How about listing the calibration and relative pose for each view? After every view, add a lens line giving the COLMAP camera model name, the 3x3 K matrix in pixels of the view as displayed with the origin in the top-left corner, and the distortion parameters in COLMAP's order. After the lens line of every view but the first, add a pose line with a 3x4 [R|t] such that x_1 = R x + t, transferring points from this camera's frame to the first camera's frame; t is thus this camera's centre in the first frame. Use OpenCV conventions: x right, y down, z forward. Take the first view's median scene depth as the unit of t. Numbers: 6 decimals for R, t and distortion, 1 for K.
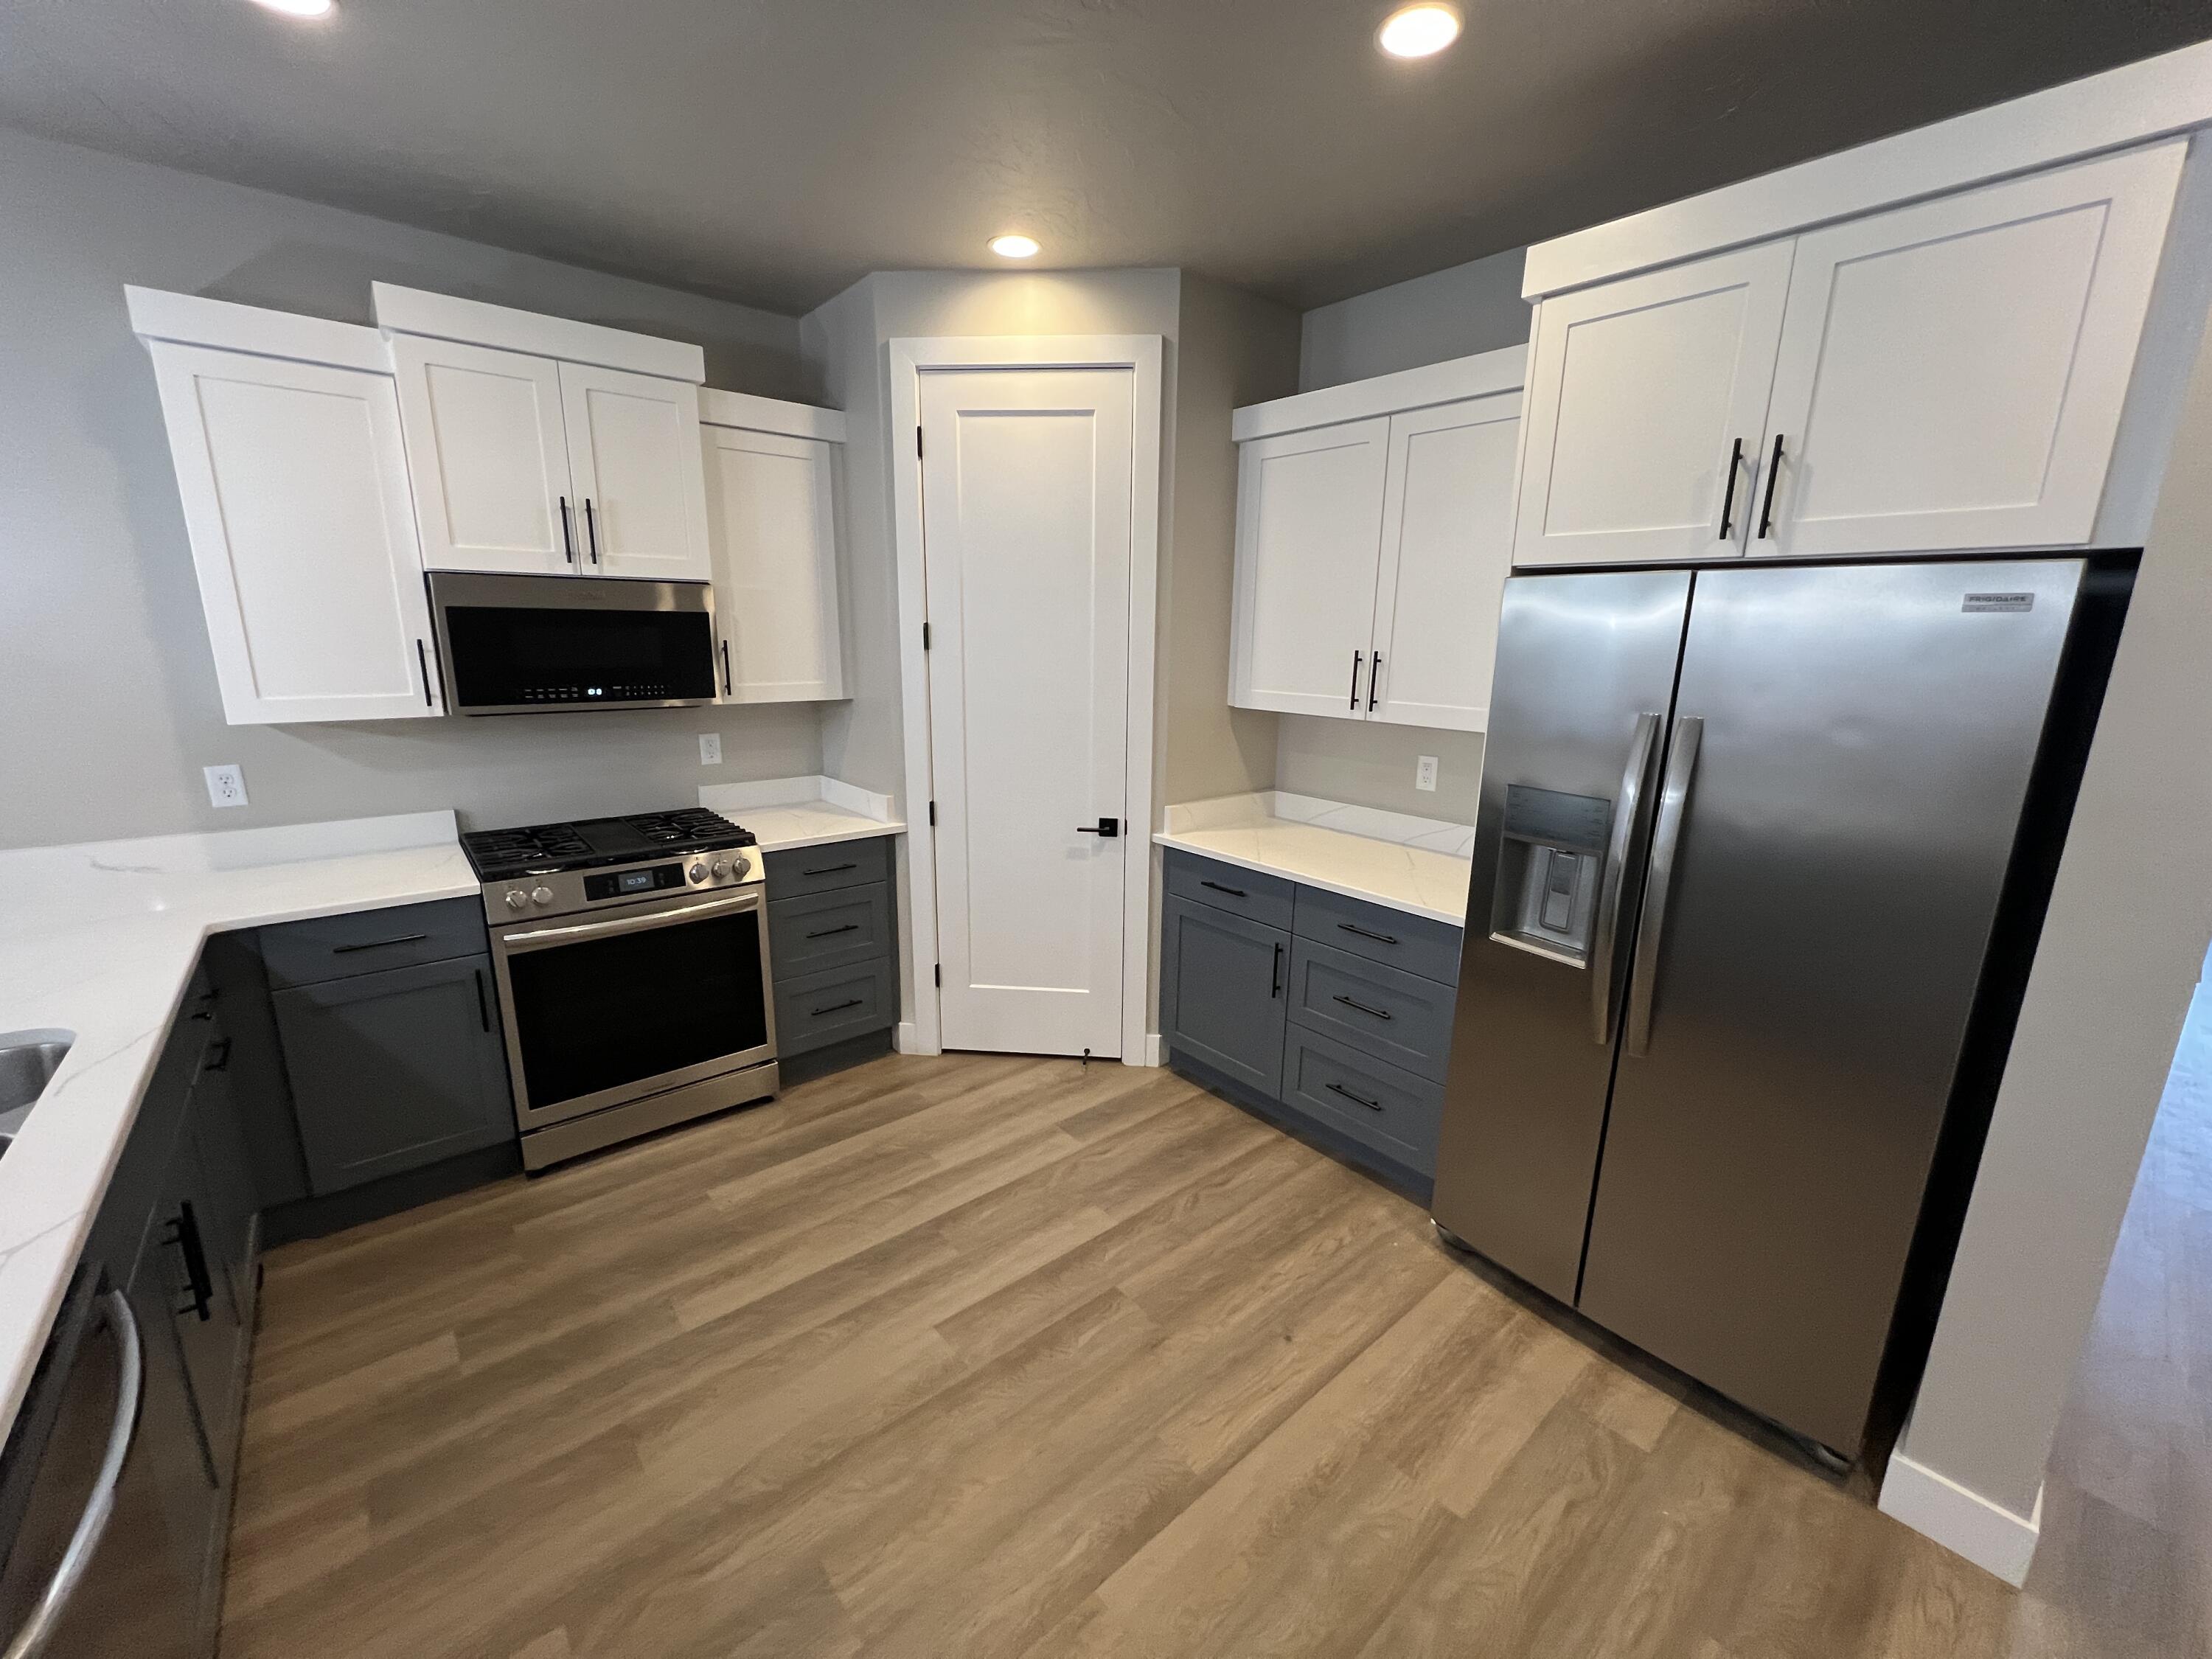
lens RADIAL K [[879.5, 0, 1110.0], [0, 879.5, 832.5], [0, 0, 1]] dist [-0.001928, -0.000293]
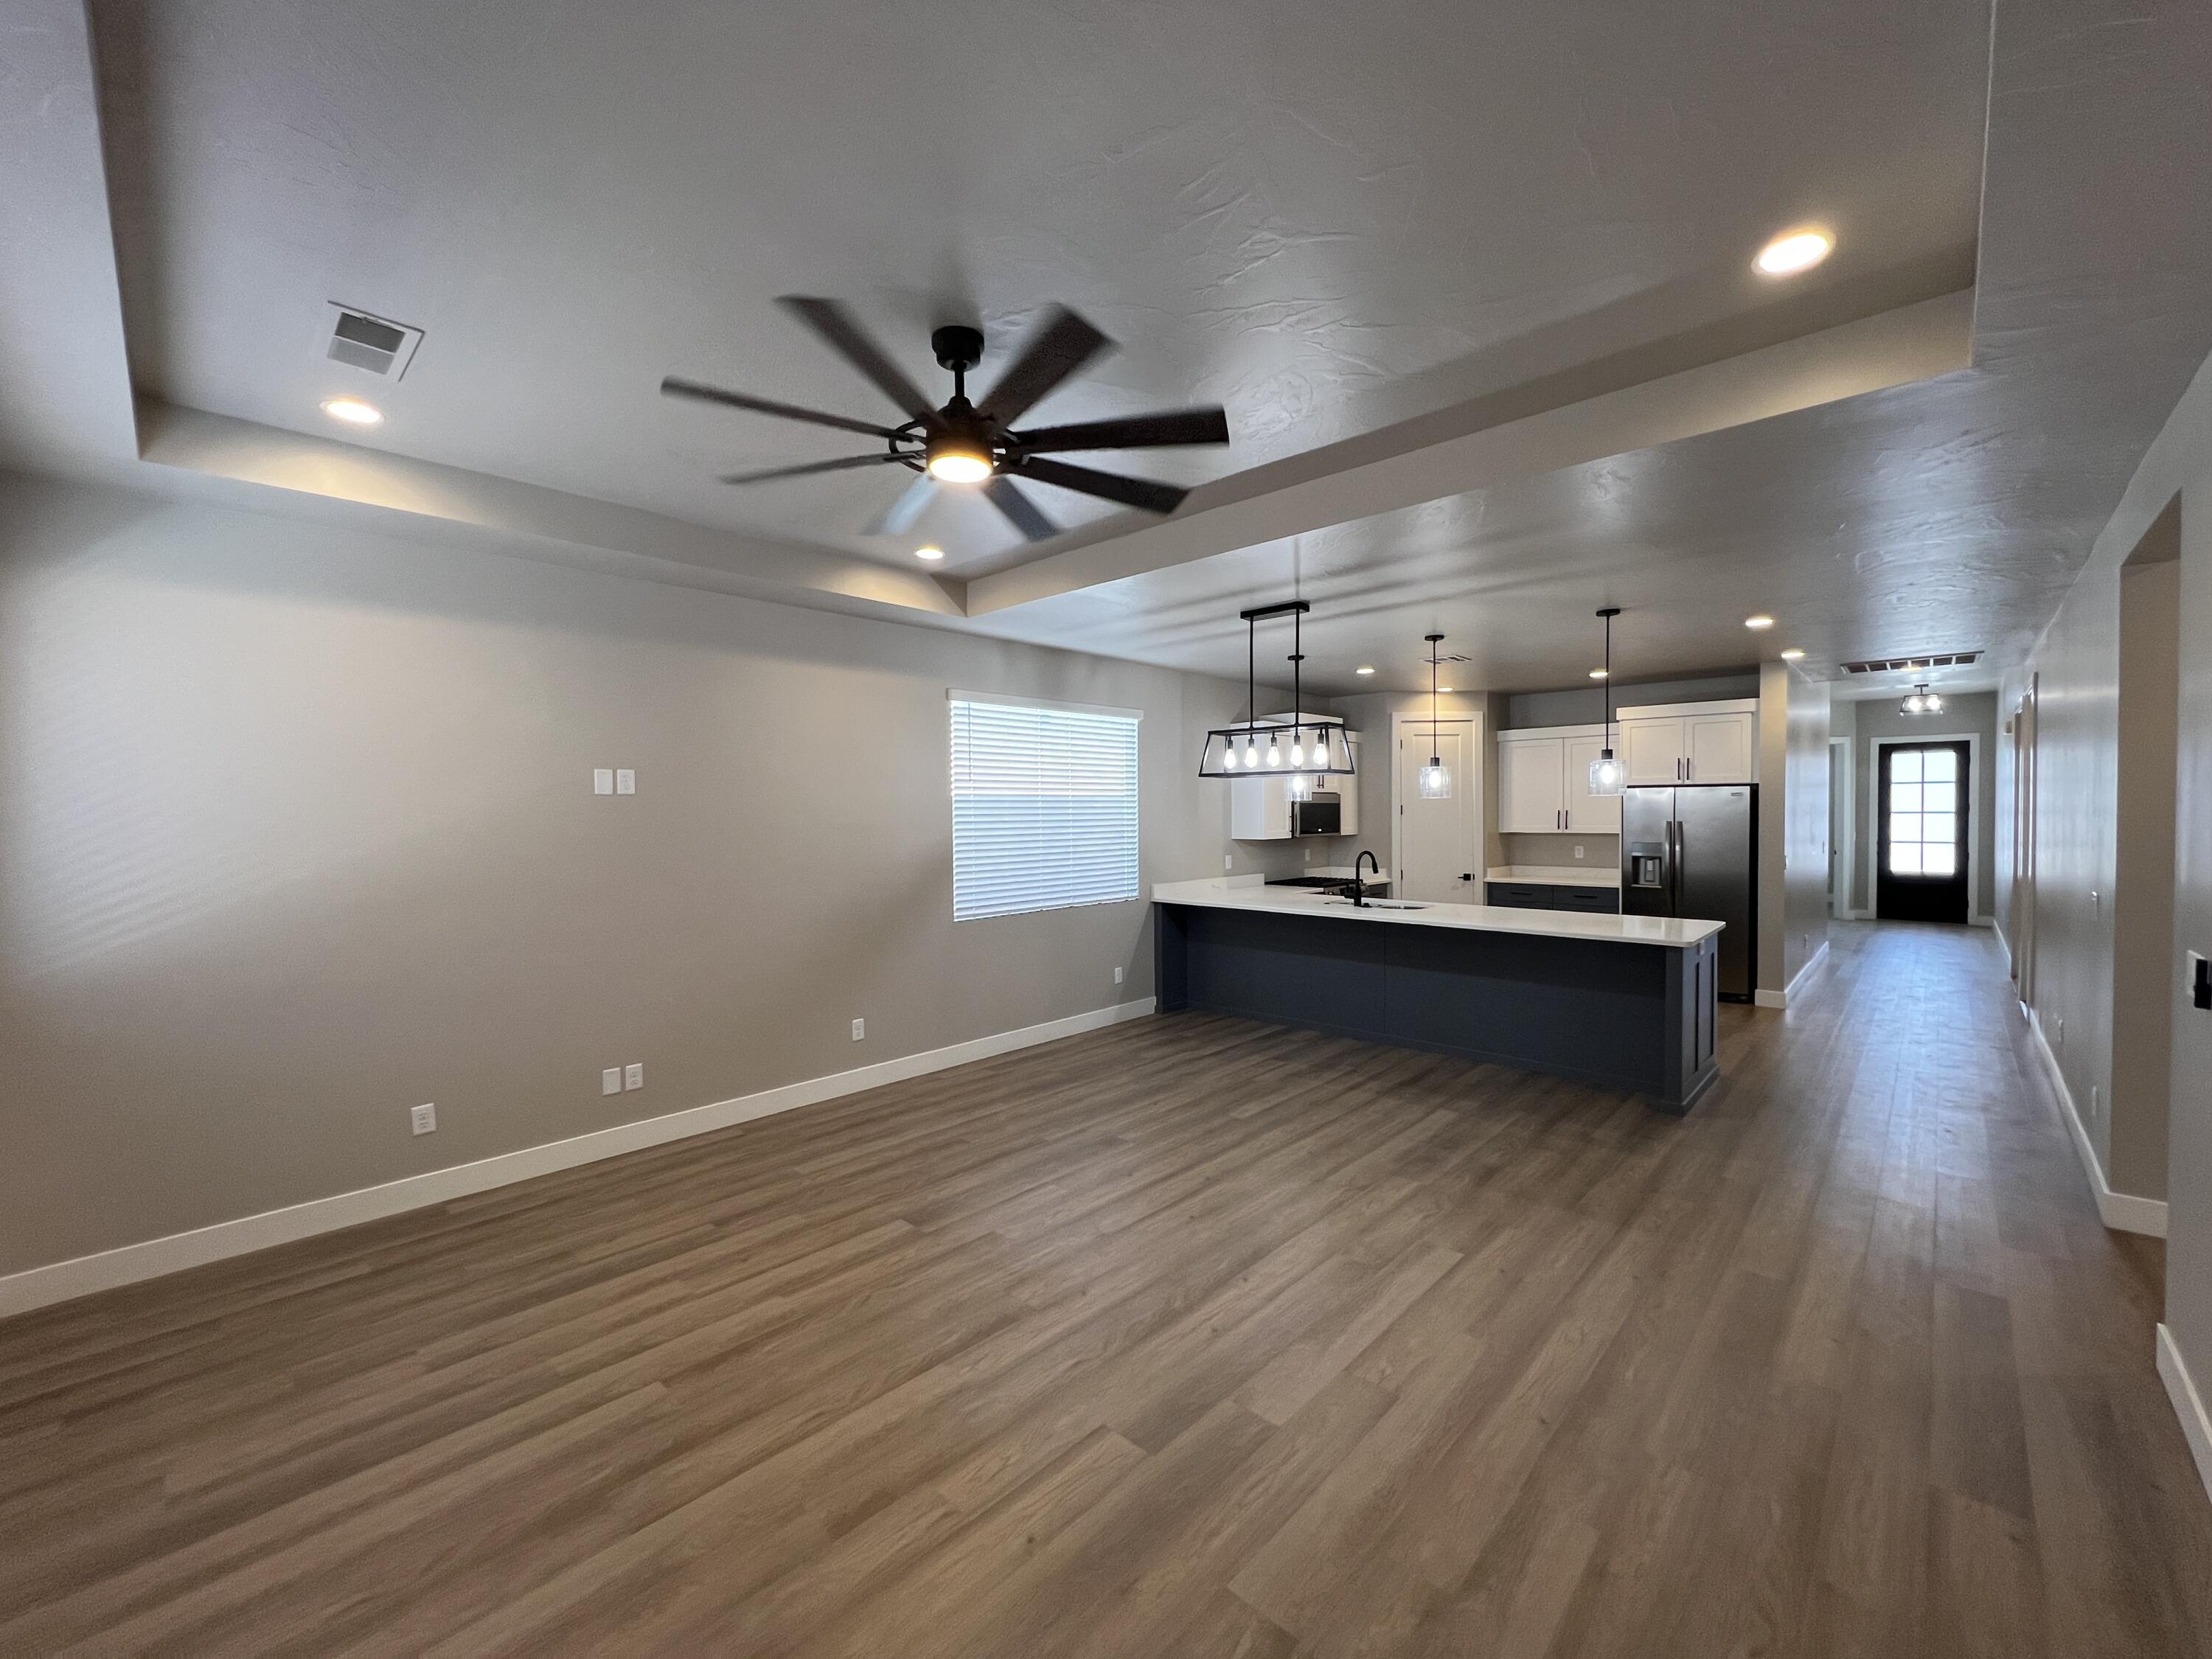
lens RADIAL K [[882.3, 0, 1115.1], [0, 882.3, 827.5], [0, 0, 1]] dist [-0.003100, 0.000469]
pose [[0.994191, -0.028772, 0.103713, -1.697698], [0.049736, 0.977363, -0.205638, 0.437080], [-0.095448, 0.209602, 0.973117, -1.960907]]
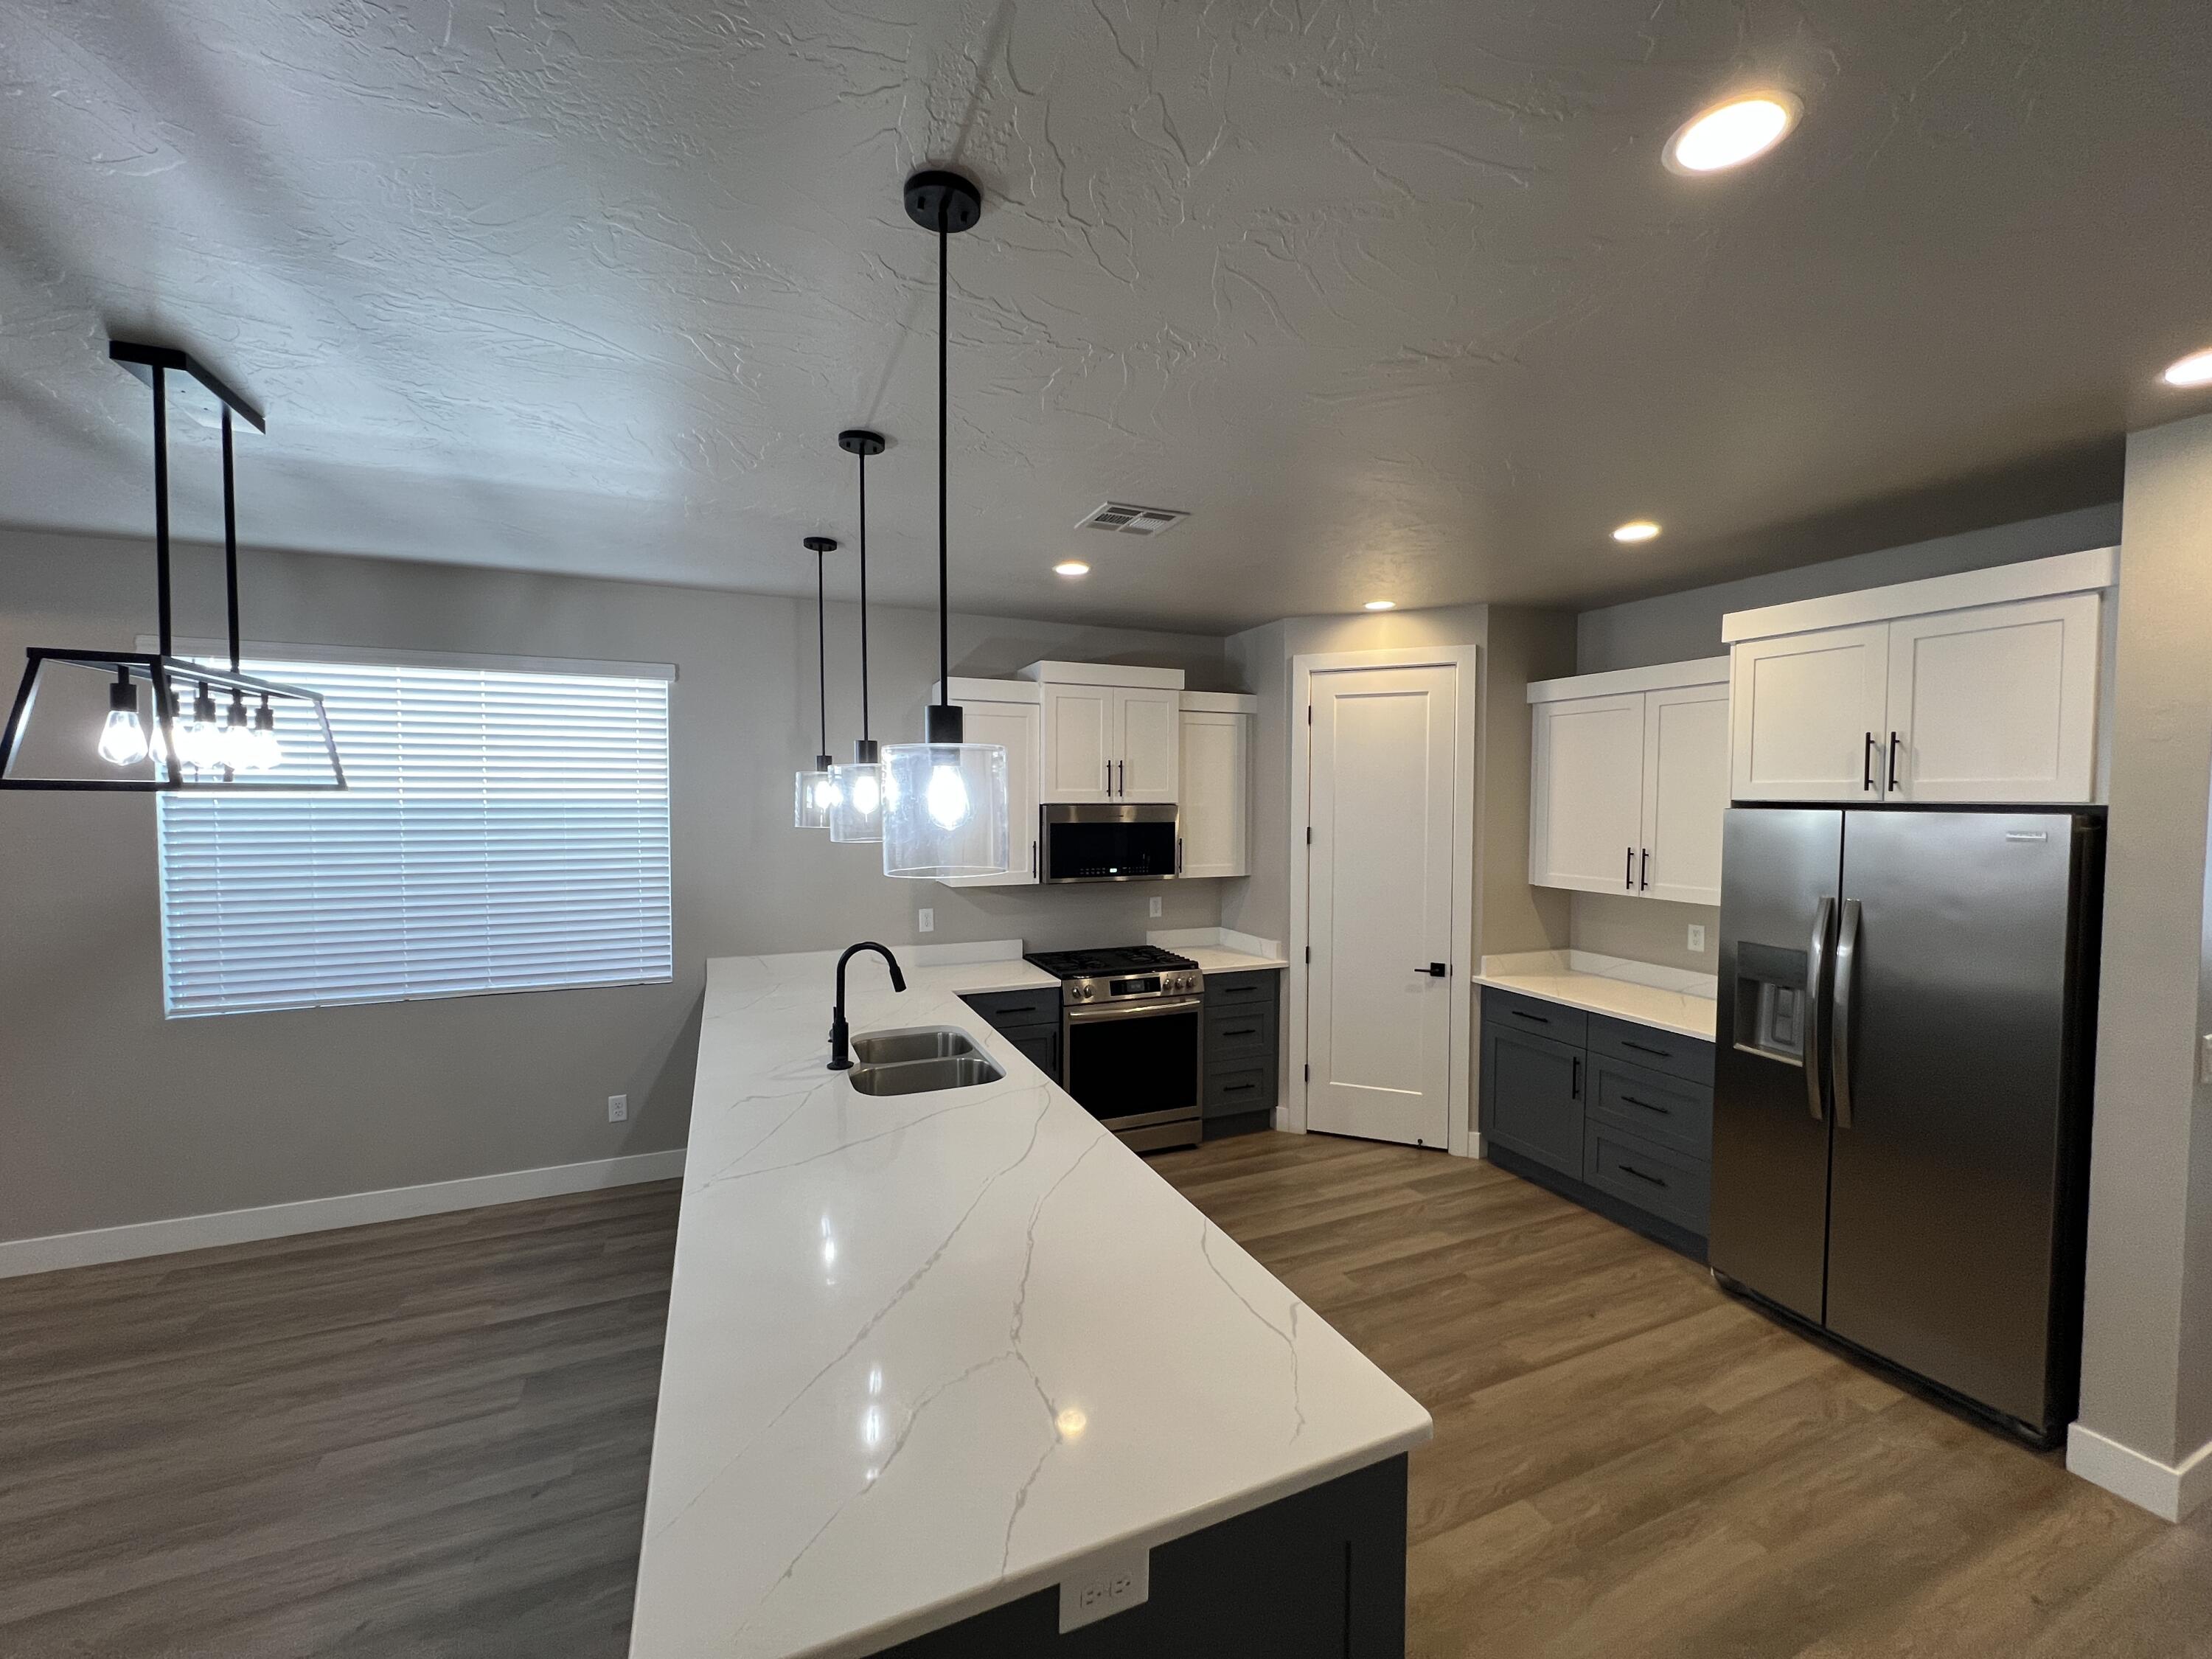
lens RADIAL K [[882.3, 0, 1108.9], [0, 882.3, 831.3], [0, 0, 1]] dist [-0.003100, 0.000469]
pose [[0.955313, -0.001218, -0.295594, -0.107803], [-0.054995, 0.981800, -0.181781, 0.076587], [0.290436, 0.189914, 0.937859, -0.627482]]
